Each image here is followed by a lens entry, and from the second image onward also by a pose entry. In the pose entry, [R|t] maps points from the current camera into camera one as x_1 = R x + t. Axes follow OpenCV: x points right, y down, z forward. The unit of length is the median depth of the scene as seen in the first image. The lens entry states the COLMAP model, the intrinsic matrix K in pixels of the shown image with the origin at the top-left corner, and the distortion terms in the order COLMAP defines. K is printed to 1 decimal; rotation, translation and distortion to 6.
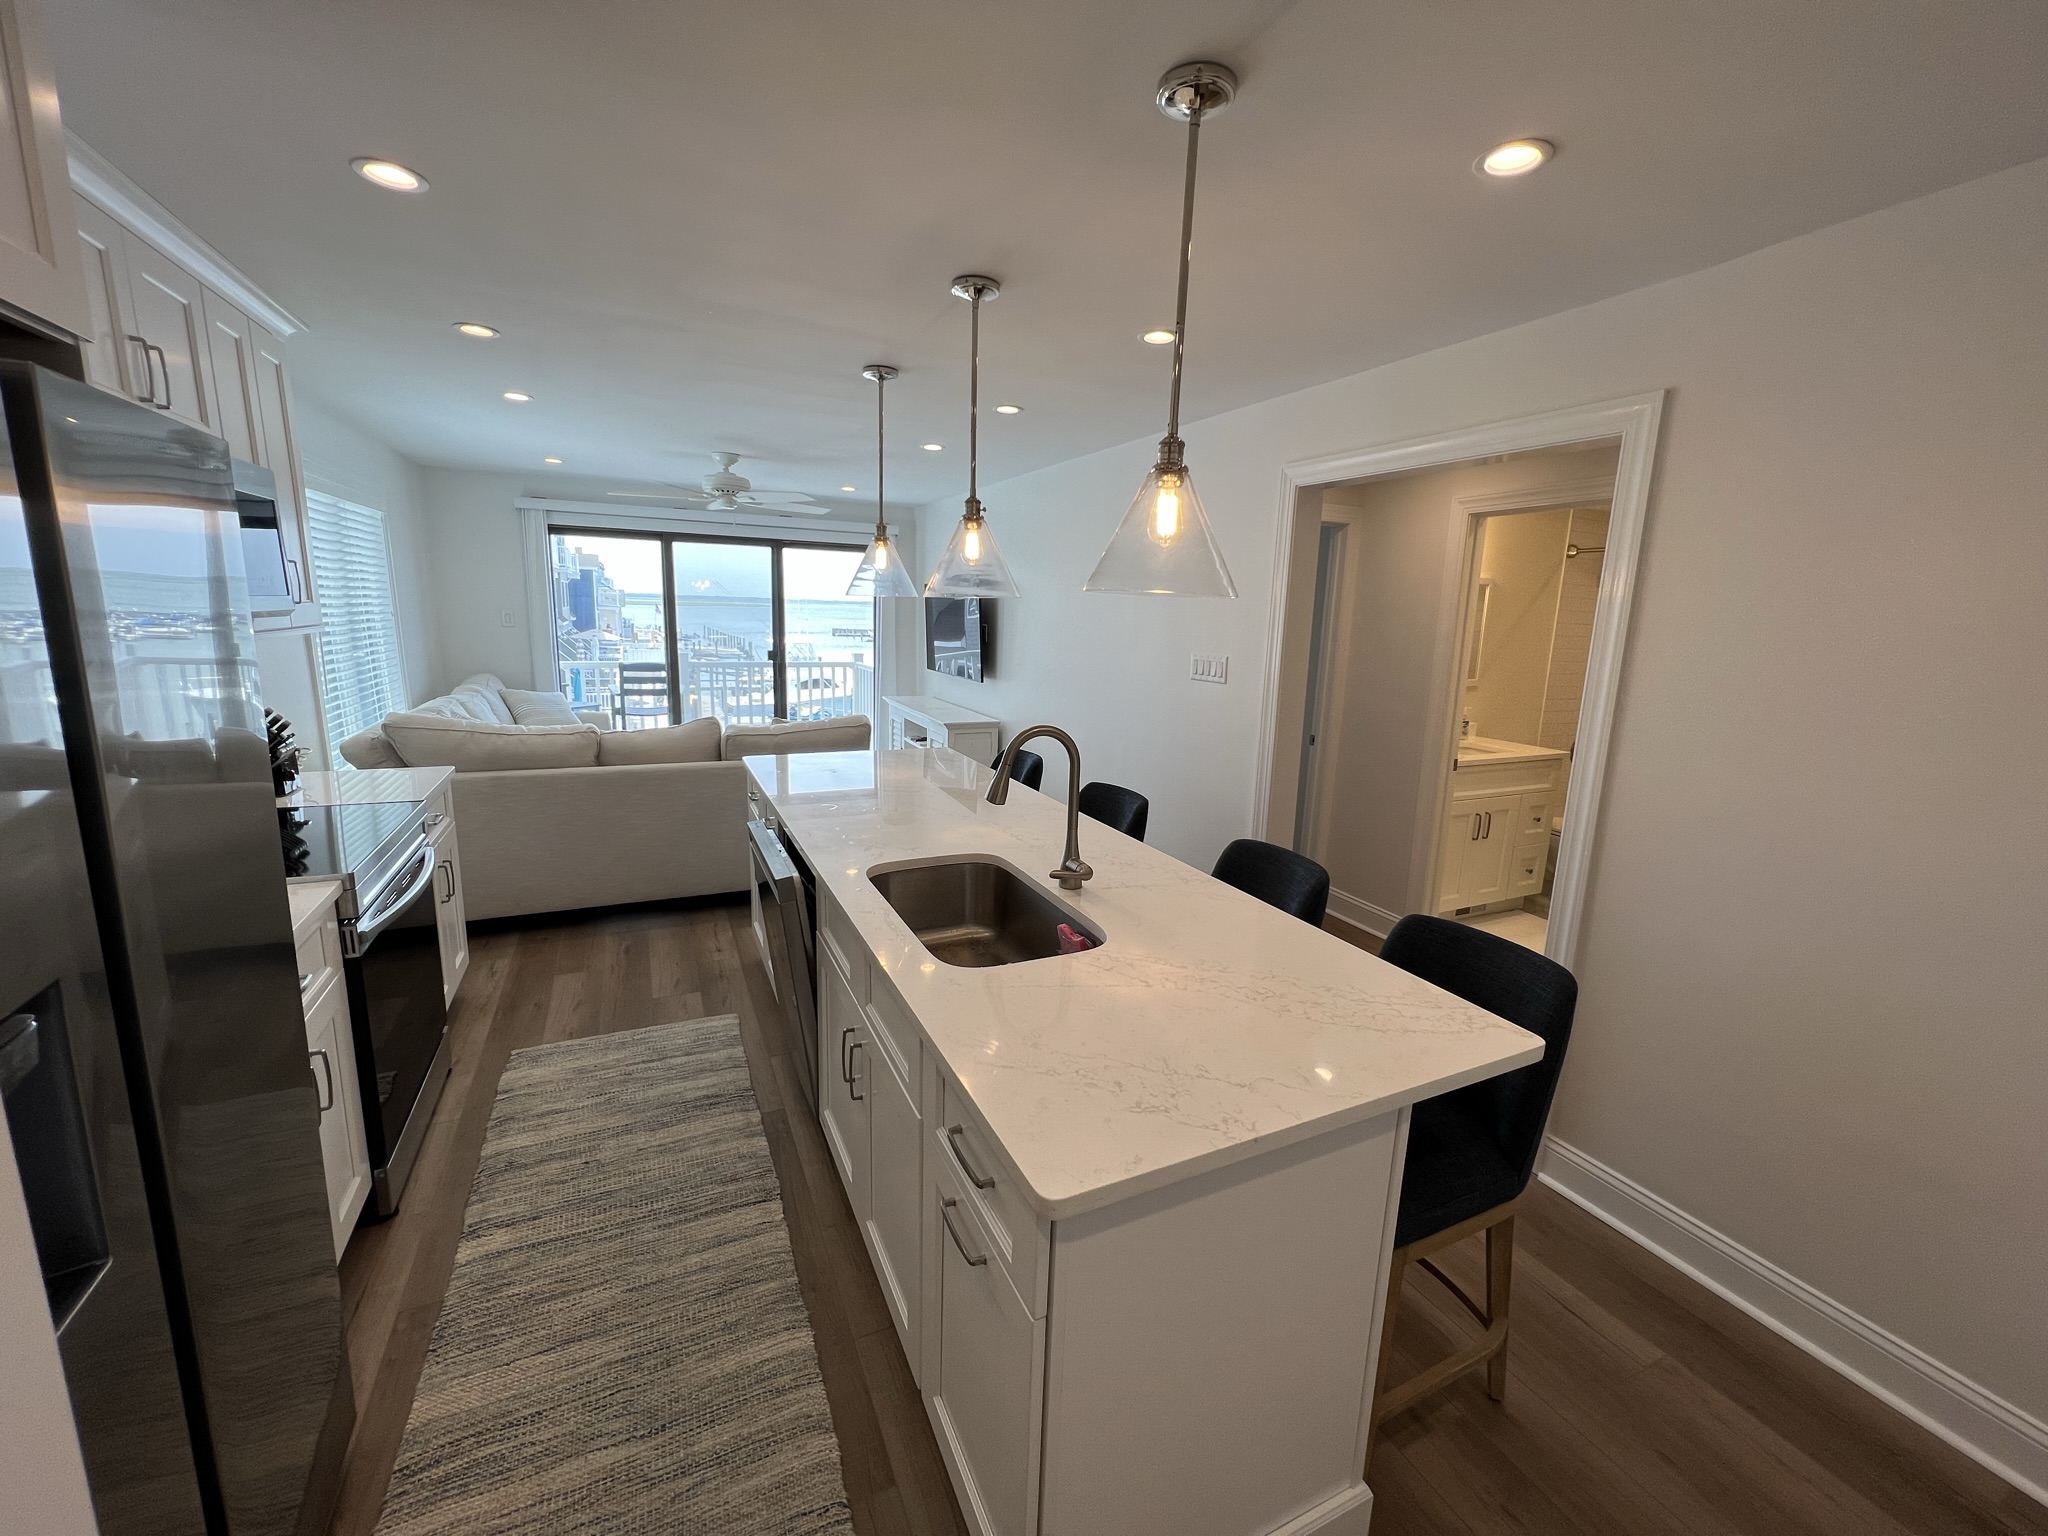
lens RADIAL K [[815.5, 0, 1017.6], [0, 815.5, 758.7], [0, 0, 1]] dist [0.000473, -0.000089]
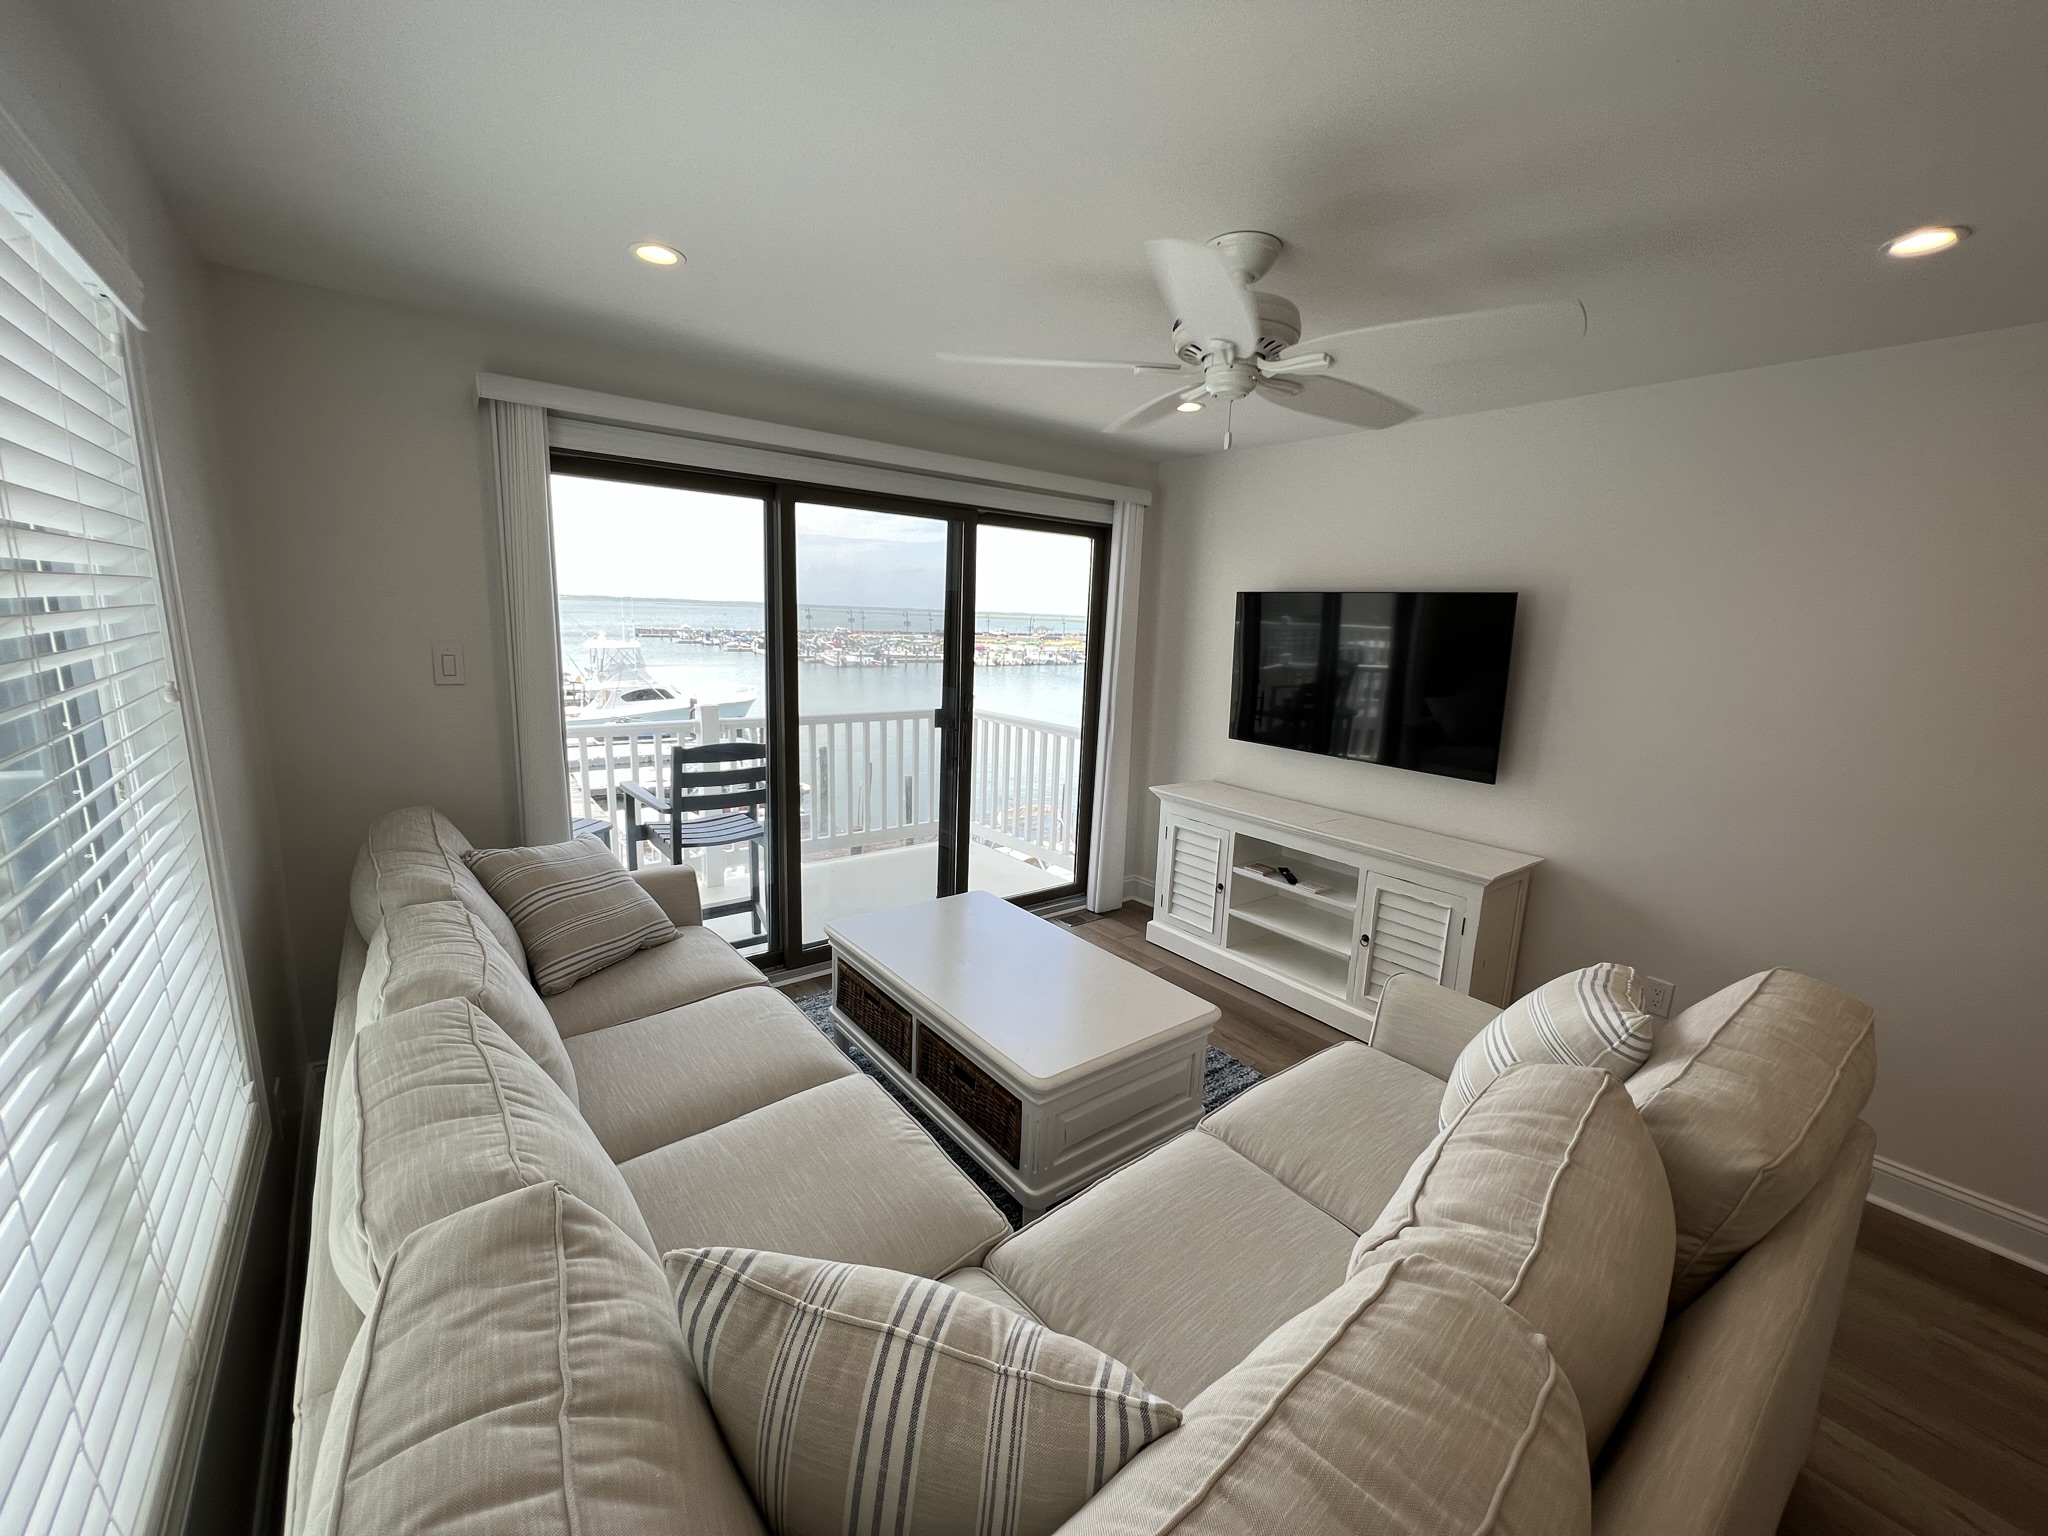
lens RADIAL K [[815.5, 0, 1033.5], [0, 815.5, 764.5], [0, 0, 1]] dist [0.000473, -0.000089]
pose [[0.972299, -0.032770, 0.231431, -0.397830], [0.031401, 0.999461, 0.009596, -0.105870], [-0.231620, -0.002063, 0.972804, 0.479389]]
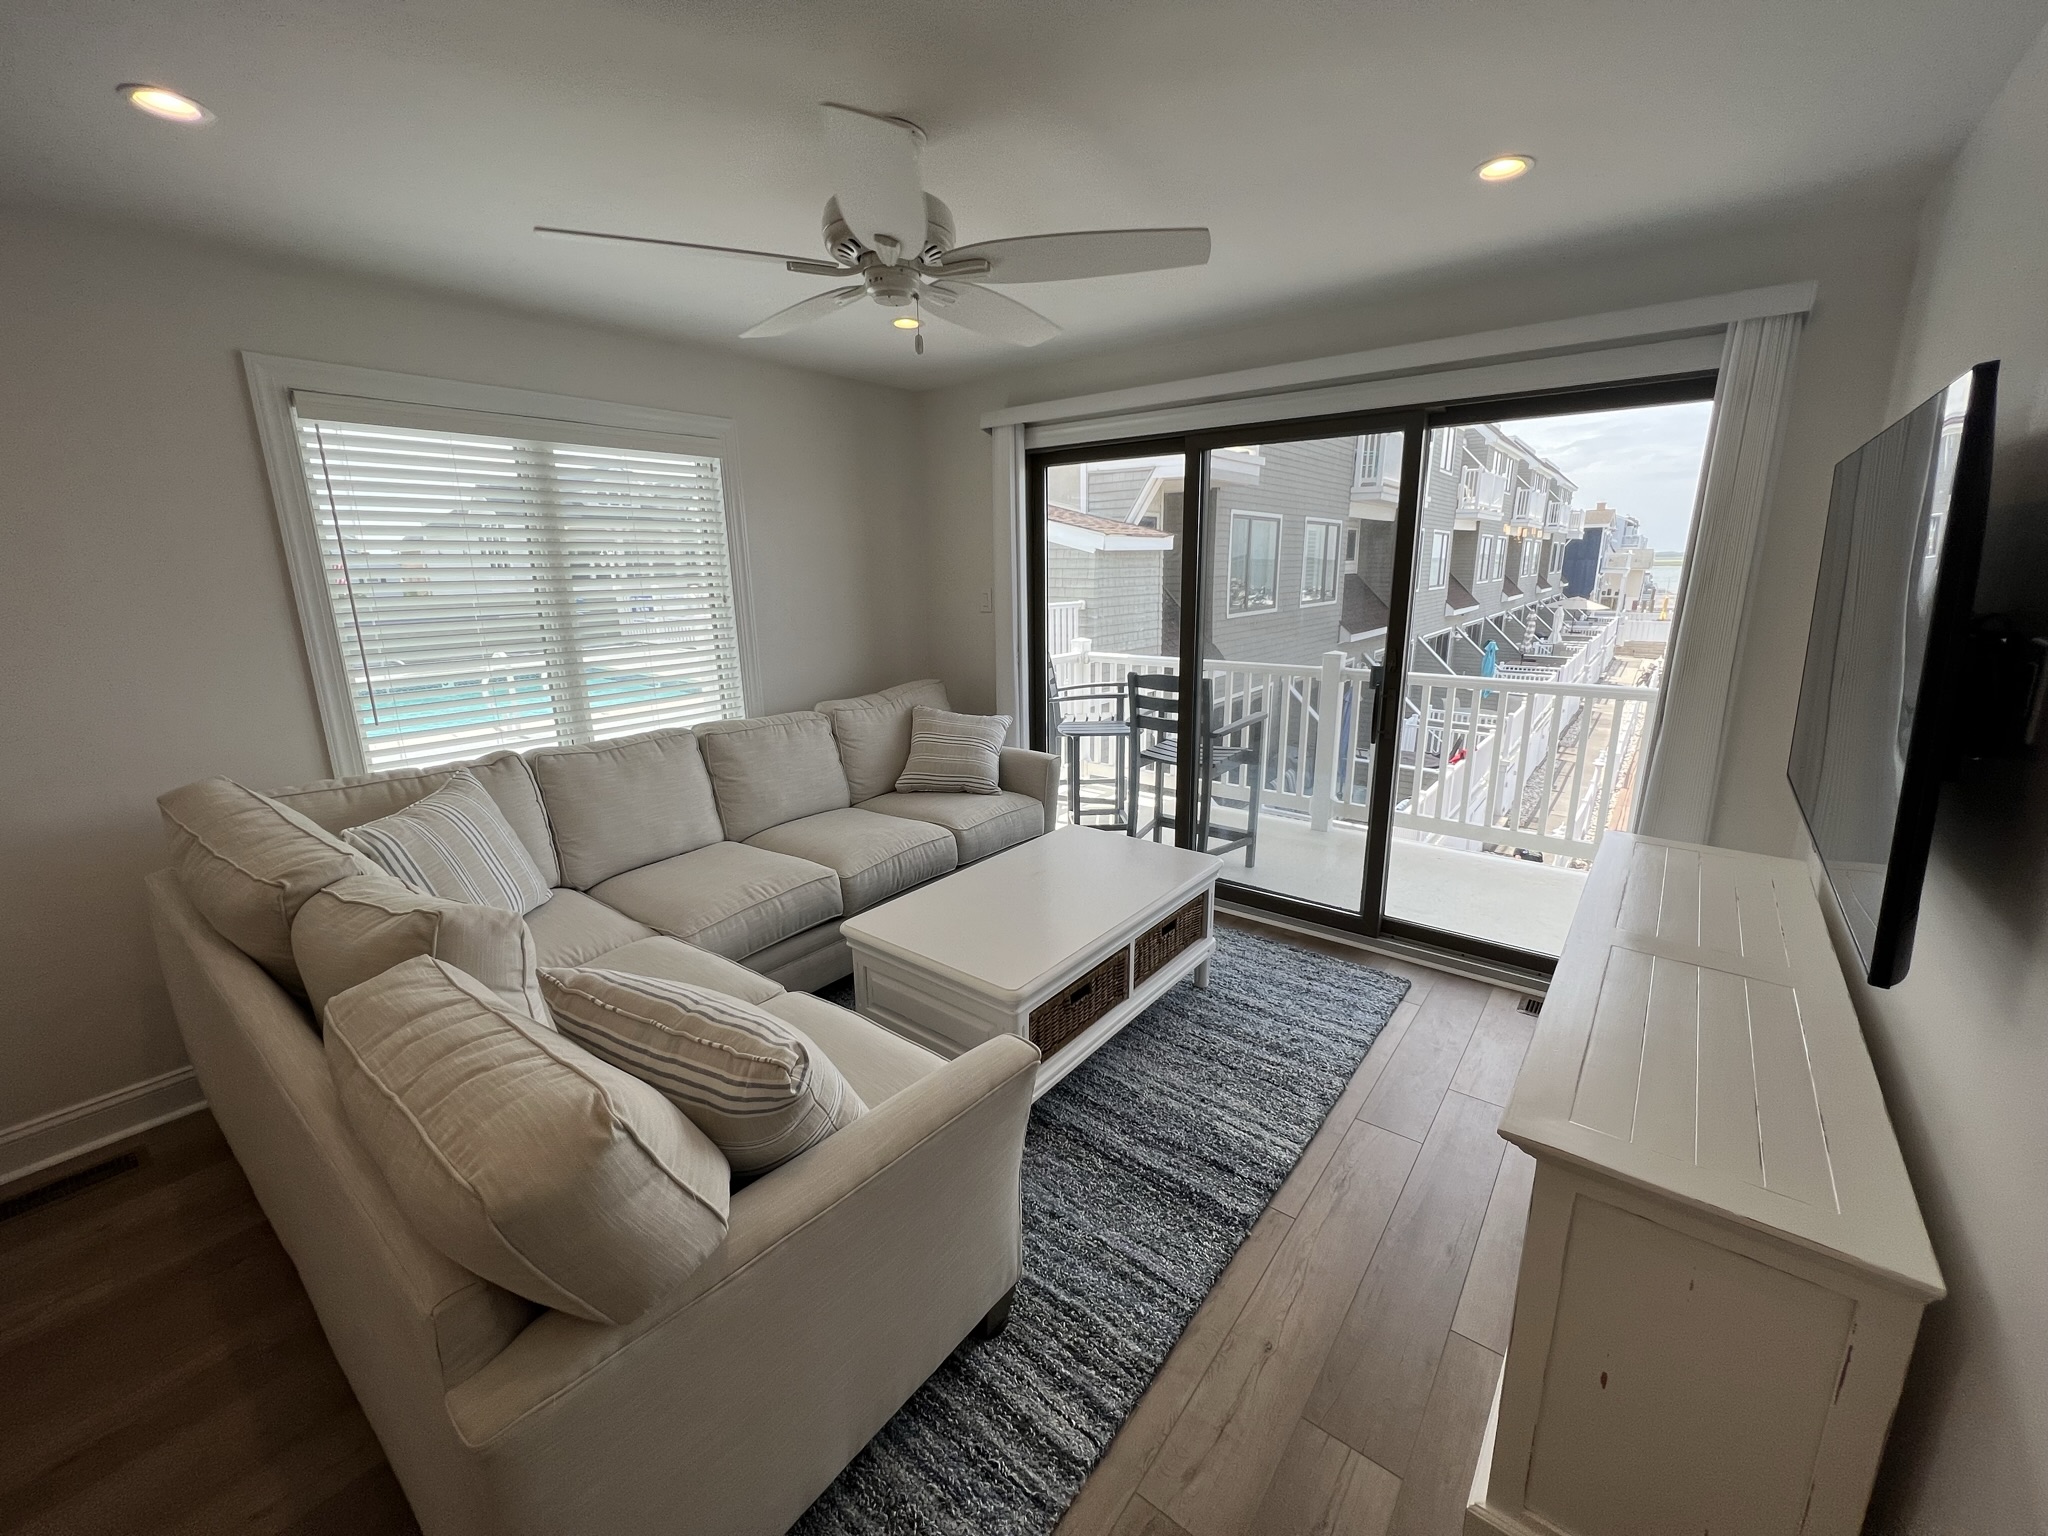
lens RADIAL K [[815.5, 0, 1032.1], [0, 815.5, 777.3], [0, 0, 1]] dist [0.000473, -0.000089]
pose [[0.455650, 0.194199, -0.868718, 0.017861], [-0.139510, 0.979432, 0.145774, -0.120506], [0.879159, 0.054773, 0.473370, 0.660660]]
